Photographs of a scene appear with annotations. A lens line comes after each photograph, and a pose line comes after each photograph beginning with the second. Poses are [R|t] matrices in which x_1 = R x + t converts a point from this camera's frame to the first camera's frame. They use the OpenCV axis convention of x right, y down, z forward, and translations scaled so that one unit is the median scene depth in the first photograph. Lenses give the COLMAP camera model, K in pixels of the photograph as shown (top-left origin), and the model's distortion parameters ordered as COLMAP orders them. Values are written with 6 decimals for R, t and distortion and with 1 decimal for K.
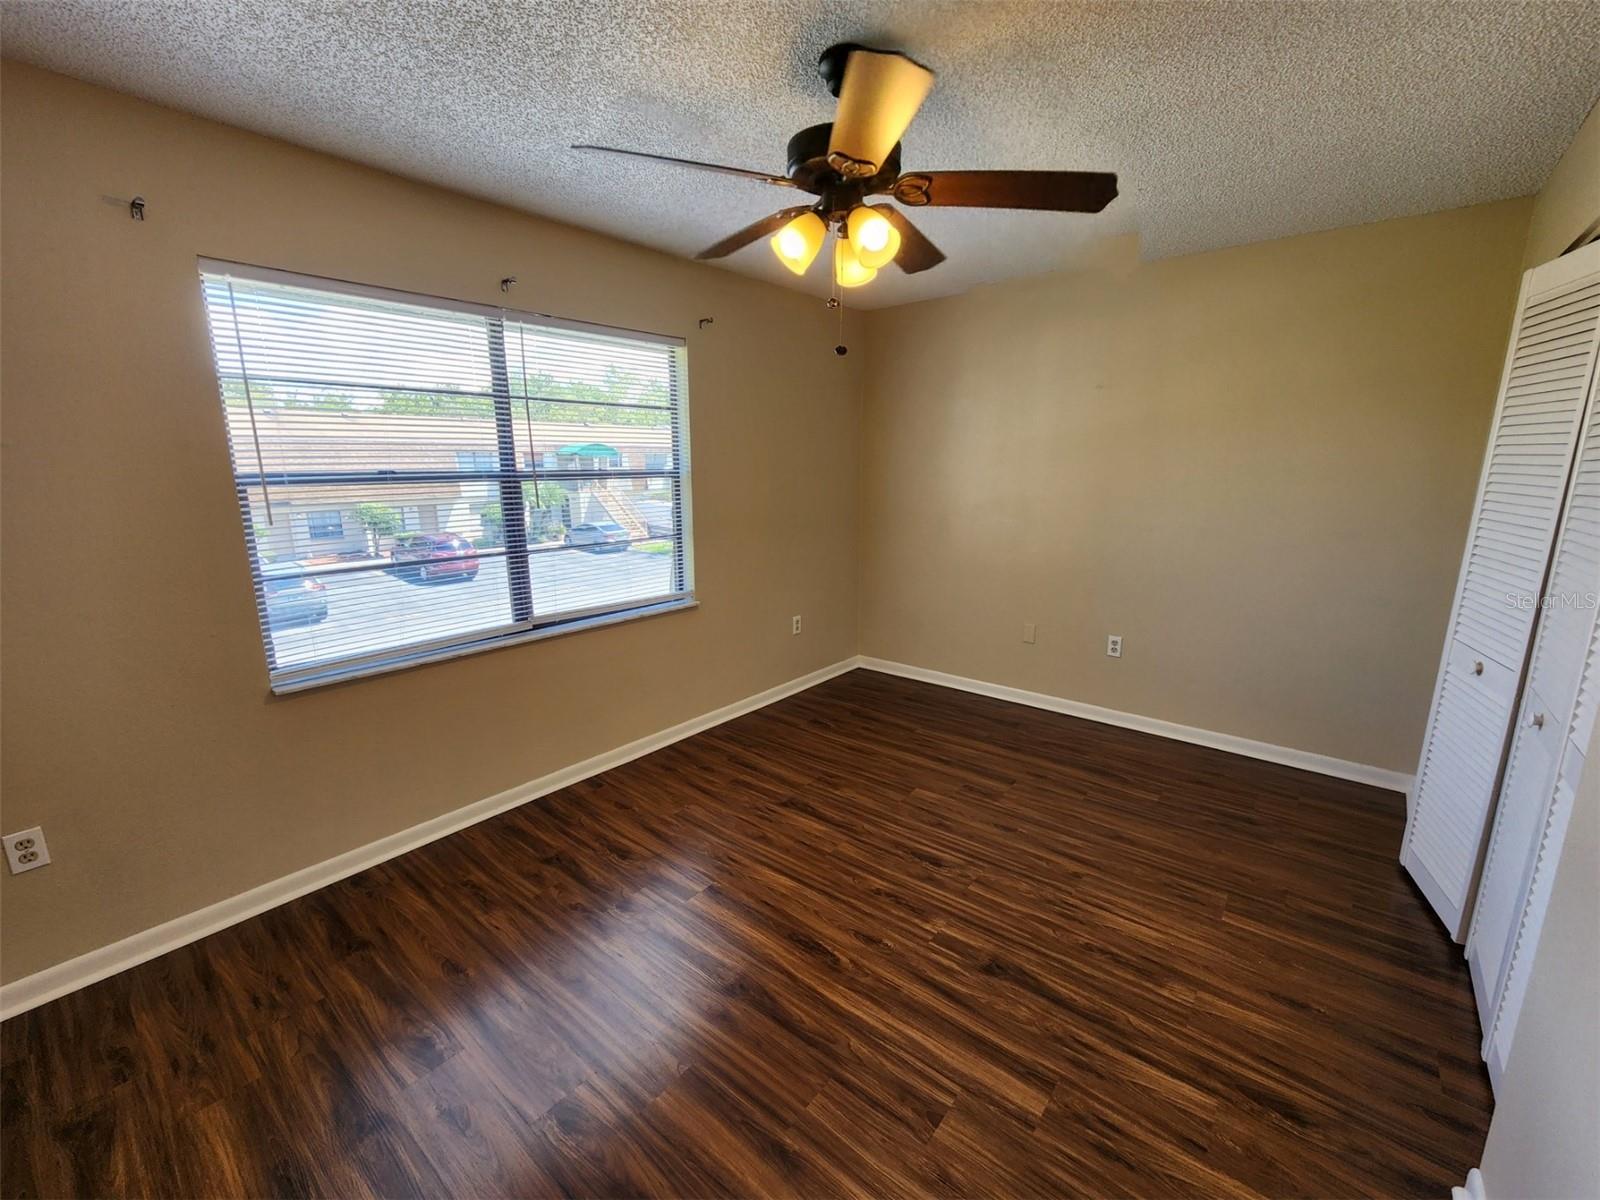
lens RADIAL K [[654.2, 0, 801.8], [0, 654.2, 597.9], [0, 0, 1]] dist [-0.002051, 0.000722]
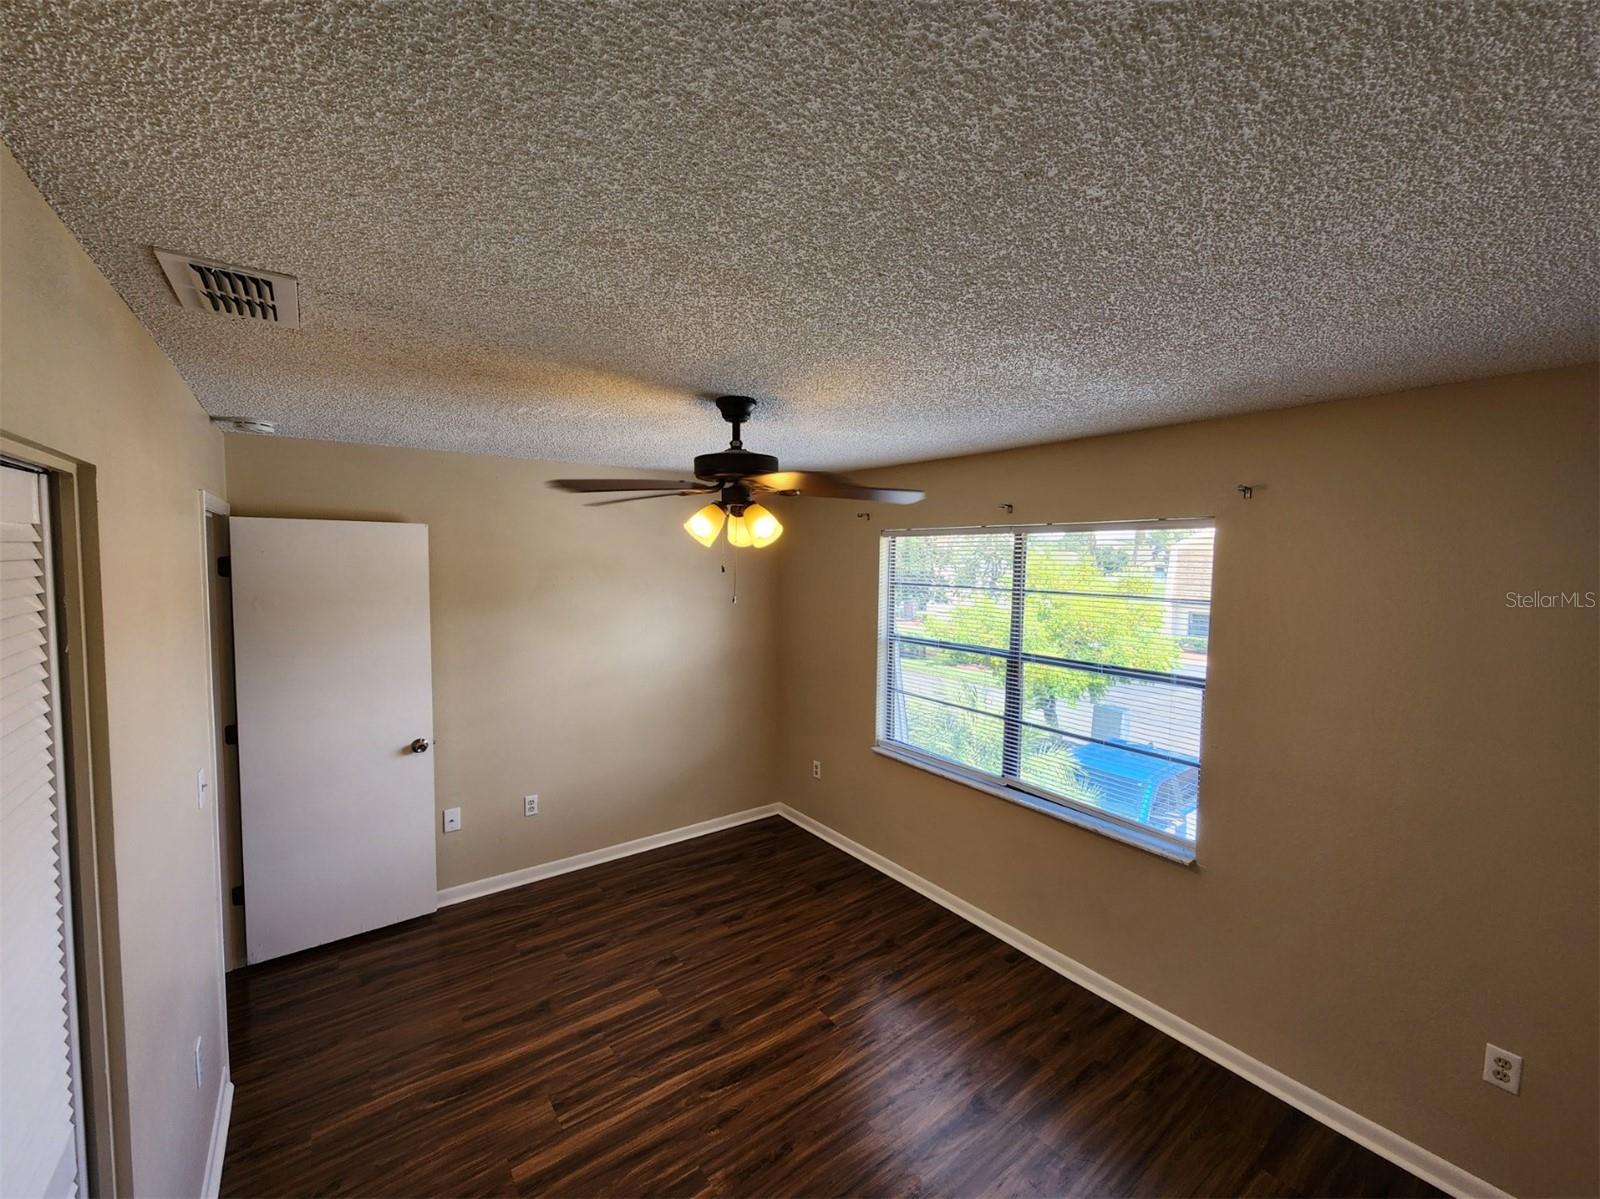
lens RADIAL K [[654.2, 0, 801.8], [0, 654.2, 597.4], [0, 0, 1]] dist [-0.002051, 0.000722]
pose [[-0.237629, 0.053450, -0.969884, 1.059185], [-0.212392, 0.971465, 0.105575, -0.439422], [0.947851, 0.231083, -0.219495, 1.156737]]
